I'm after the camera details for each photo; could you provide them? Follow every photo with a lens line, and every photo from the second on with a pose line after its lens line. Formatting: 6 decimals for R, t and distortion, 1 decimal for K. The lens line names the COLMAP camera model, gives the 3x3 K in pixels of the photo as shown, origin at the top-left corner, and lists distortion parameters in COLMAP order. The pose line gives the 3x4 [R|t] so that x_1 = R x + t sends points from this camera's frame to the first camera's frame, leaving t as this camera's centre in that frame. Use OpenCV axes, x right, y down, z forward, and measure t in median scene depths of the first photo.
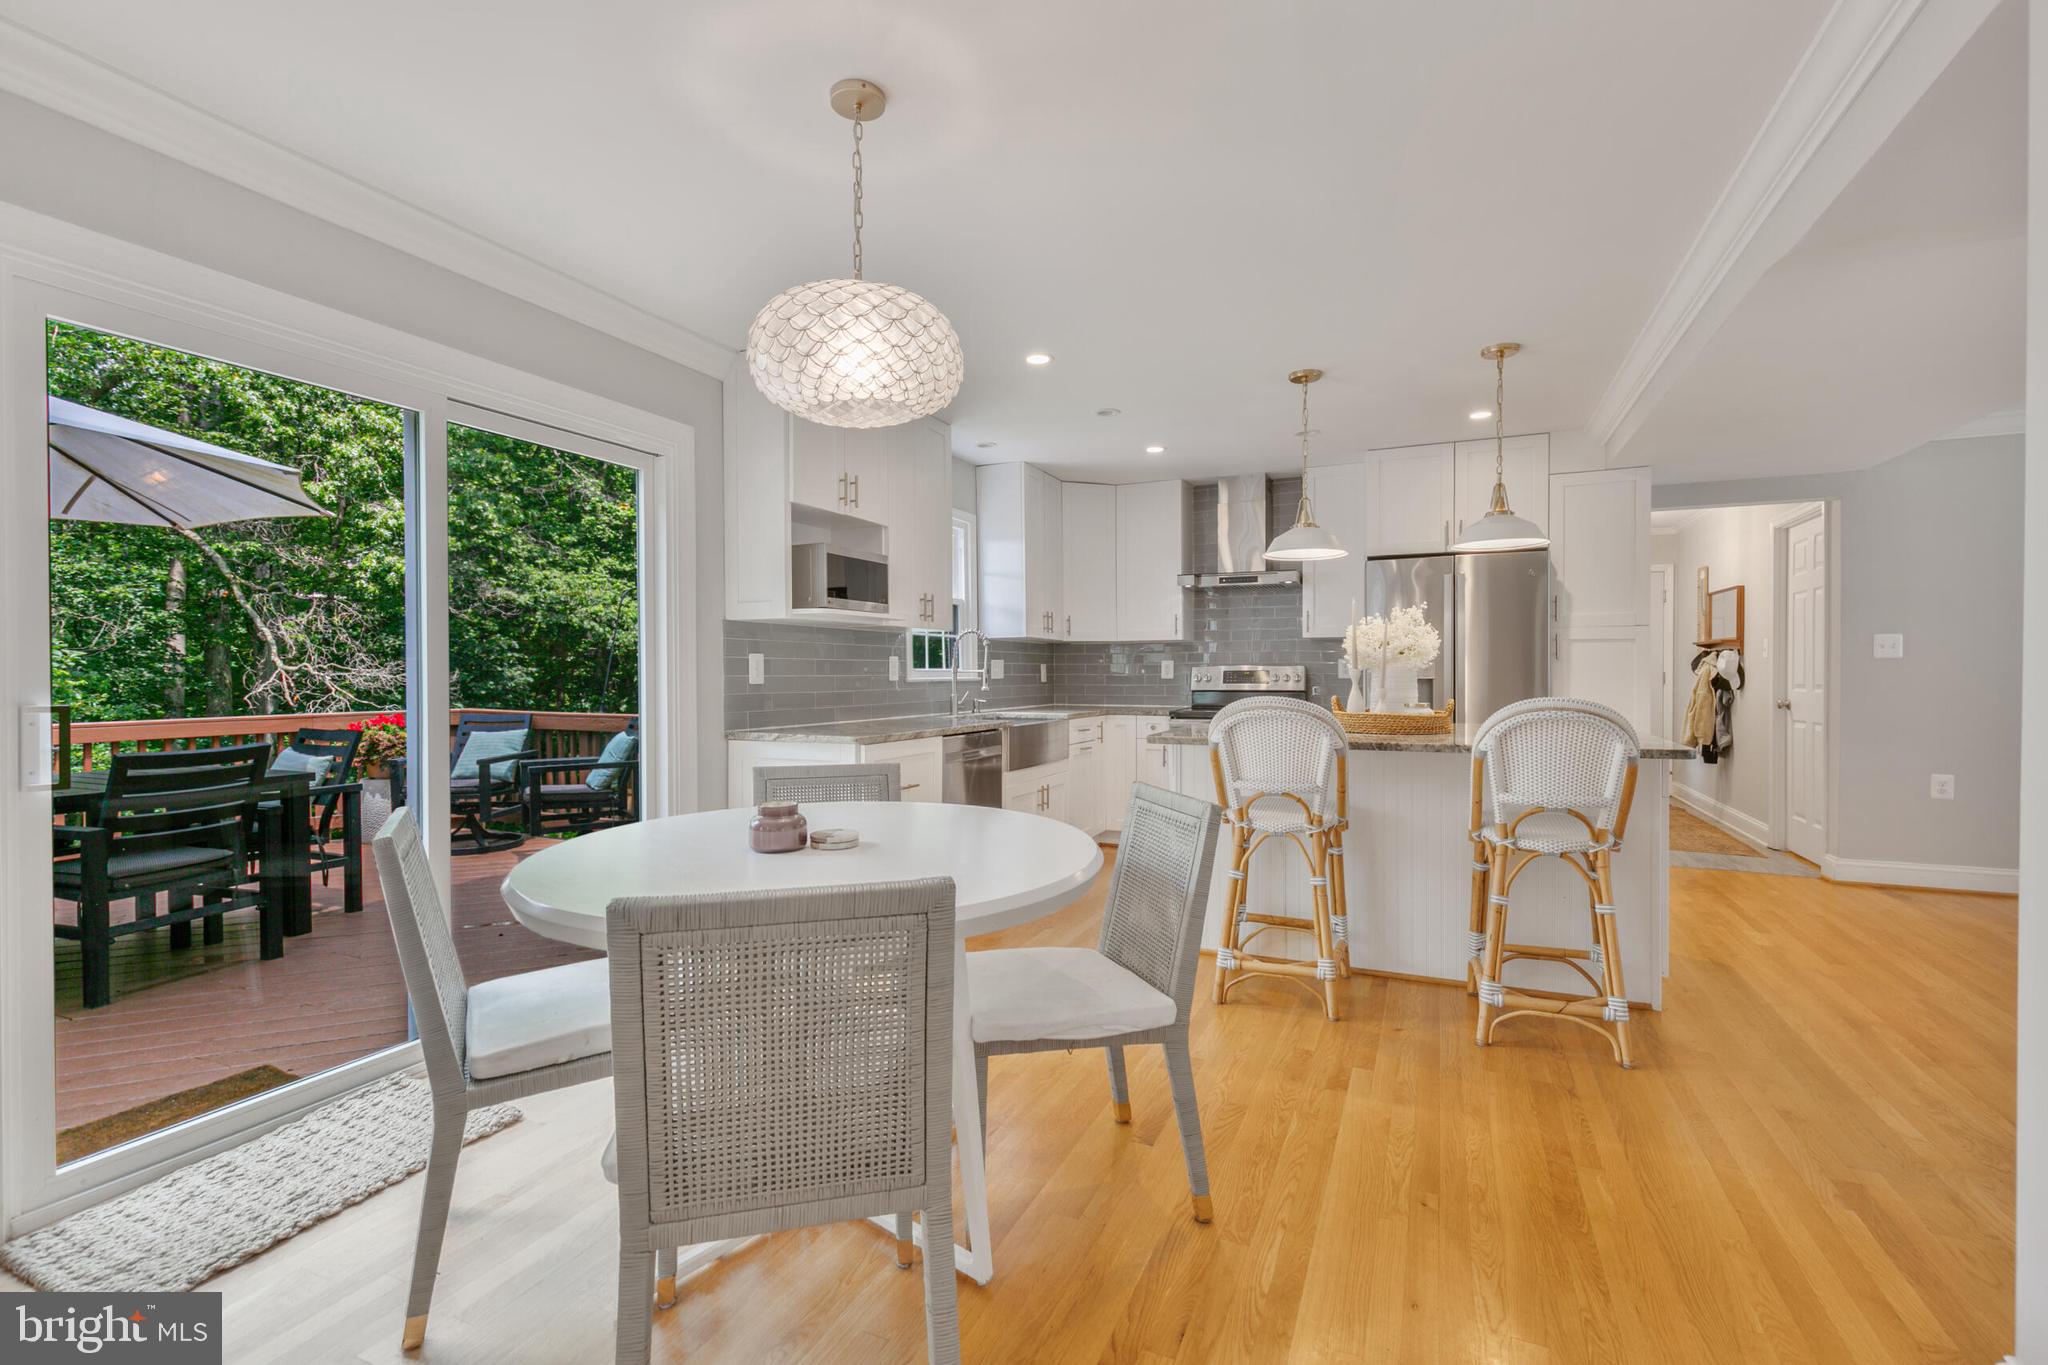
lens RADIAL K [[929.7, 0, 1020.4], [0, 929.7, 680.8], [0, 0, 1]] dist [0.001015, -0.000850]
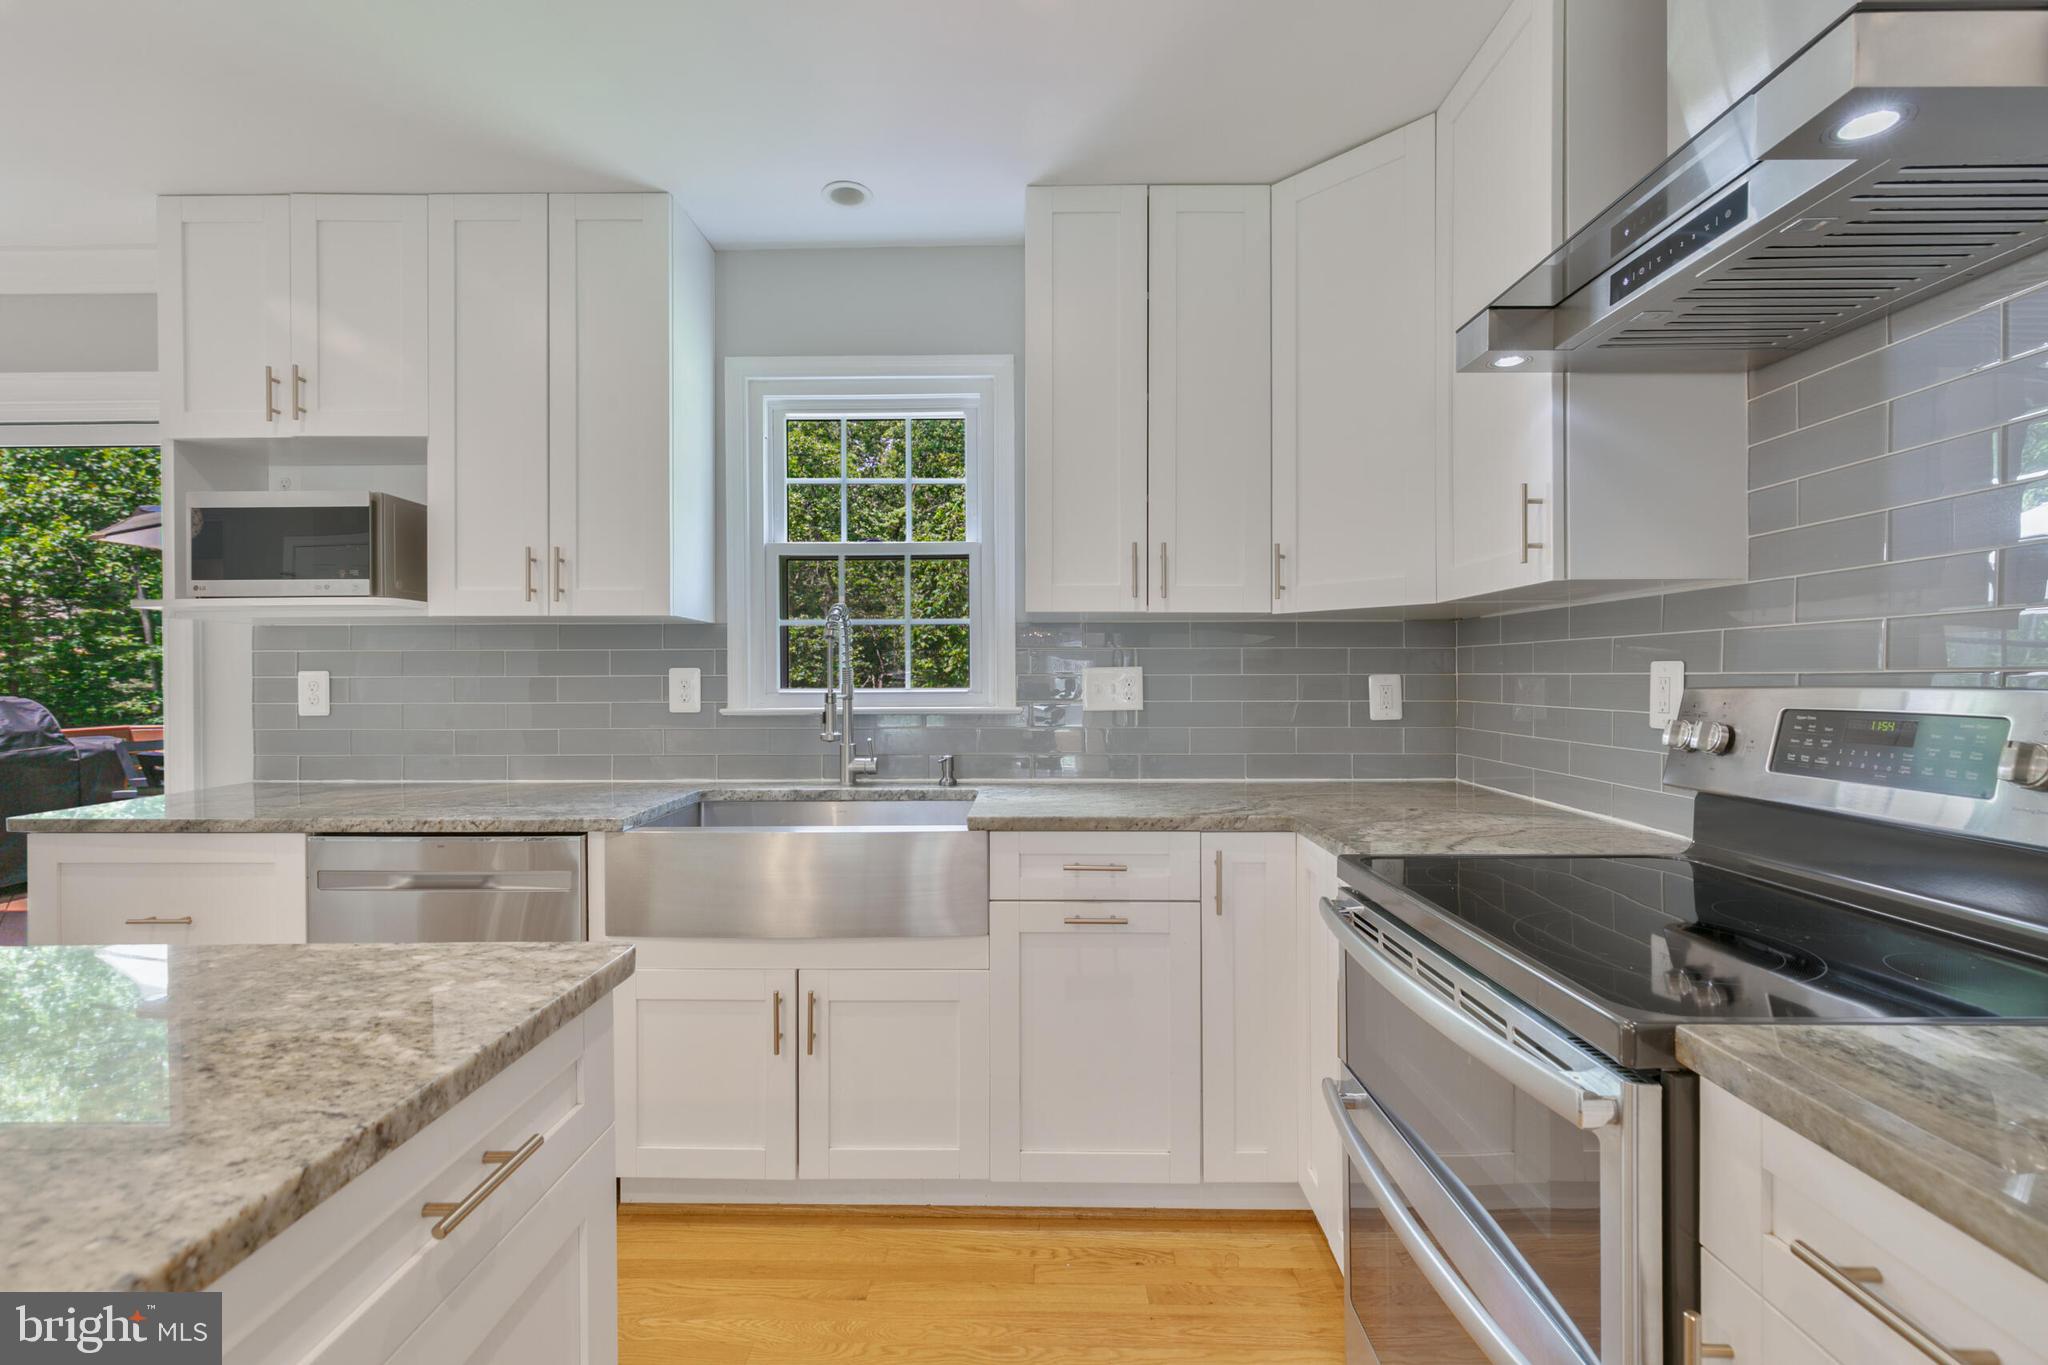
lens RADIAL K [[917.9, 0, 1024.0], [0, 917.9, 682.5], [0, 0, 1]] dist [0.004405, -0.000361]
pose [[0.399828, 0.009004, -0.916546, 0.391643], [-0.005124, 0.999958, 0.007588, -0.020412], [0.916576, 0.001663, 0.399857, 0.864980]]
